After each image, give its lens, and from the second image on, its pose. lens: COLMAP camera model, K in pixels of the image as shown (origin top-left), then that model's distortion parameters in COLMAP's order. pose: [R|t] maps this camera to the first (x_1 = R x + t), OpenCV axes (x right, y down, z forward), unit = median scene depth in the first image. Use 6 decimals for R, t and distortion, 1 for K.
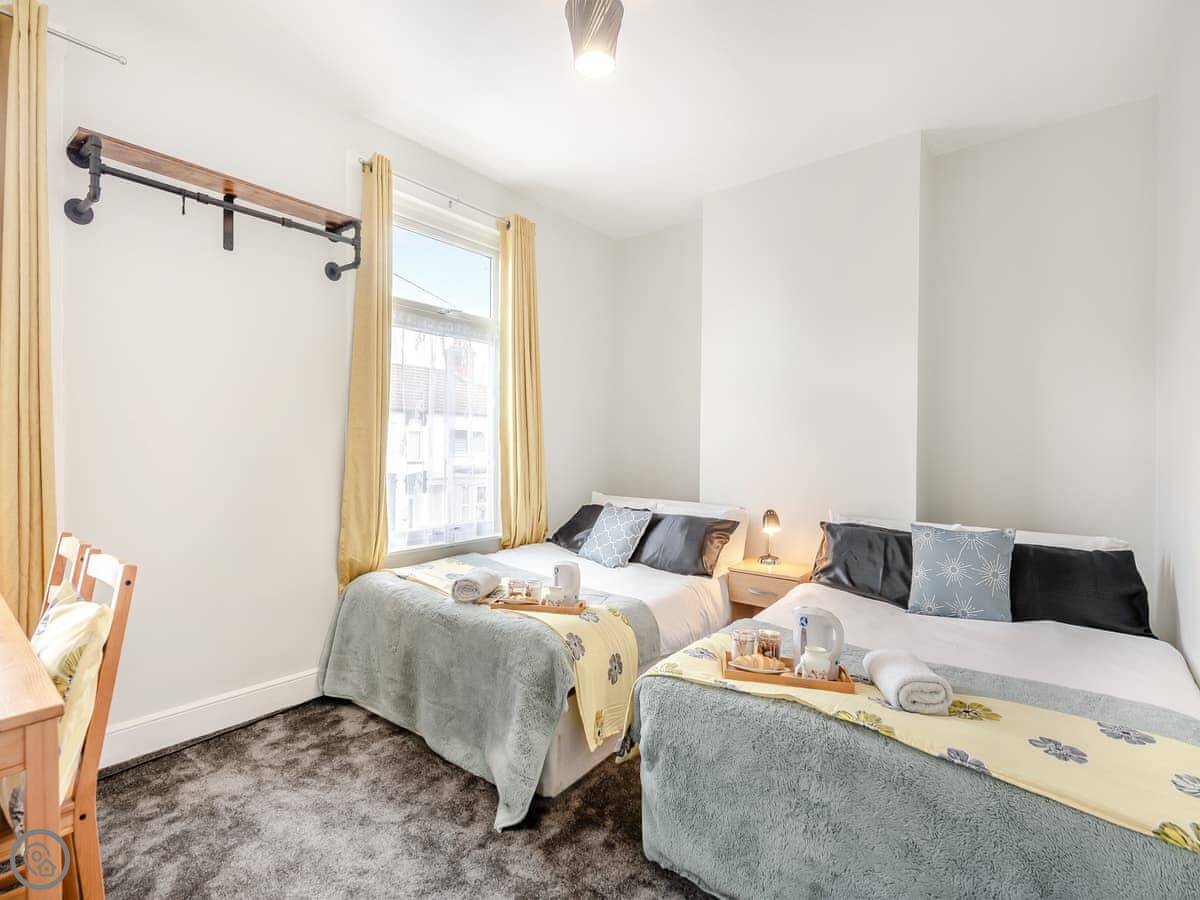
lens RADIAL K [[551.4, 0, 605.4], [0, 551.4, 444.9], [0, 0, 1]] dist [-0.000899, -0.000458]
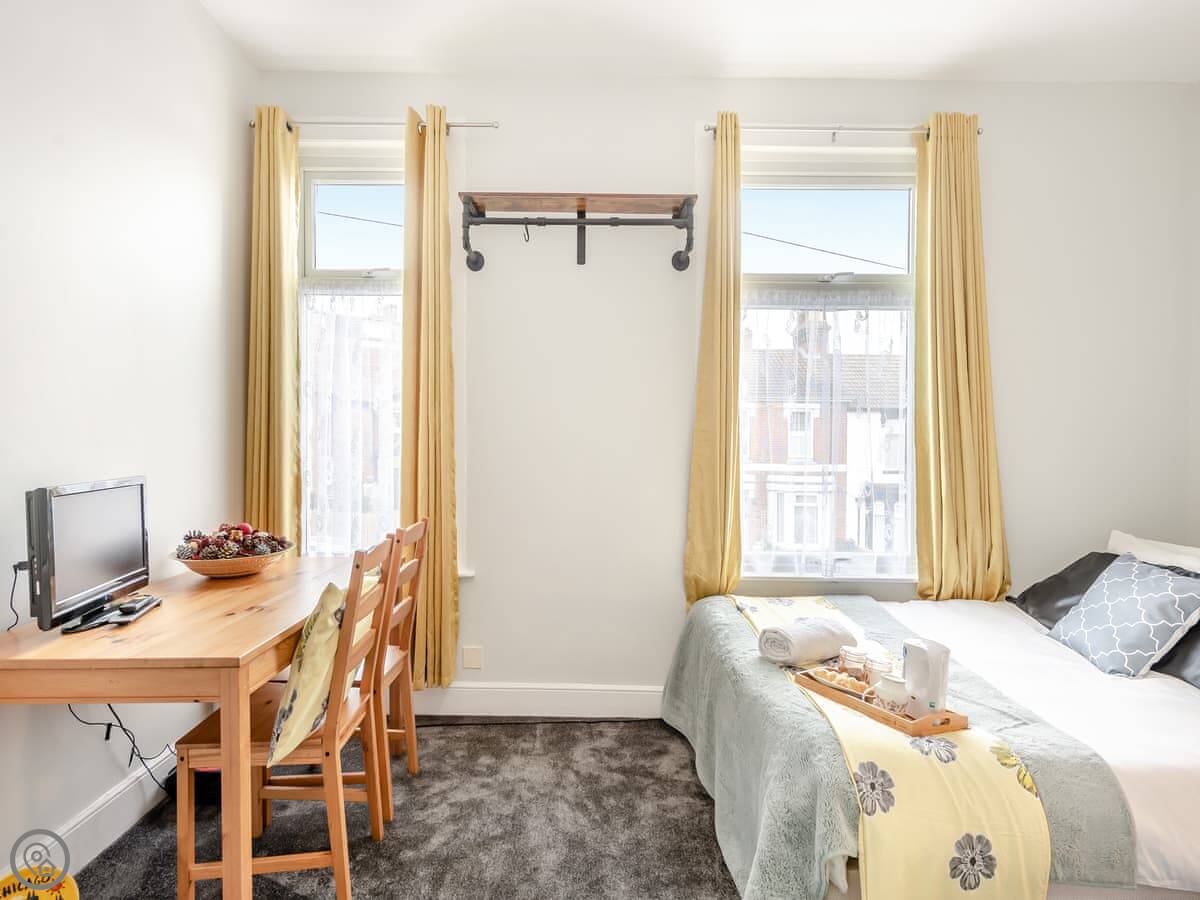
lens RADIAL K [[595.3, 0, 599.5], [0, 595.3, 446.3], [0, 0, 1]] dist [0.004195, -0.000690]
pose [[0.629169, 0.000341, -0.777268, 0.219294], [-0.003486, 0.999991, -0.002382, -0.002174], [0.777260, 0.004208, 0.629165, 0.306297]]
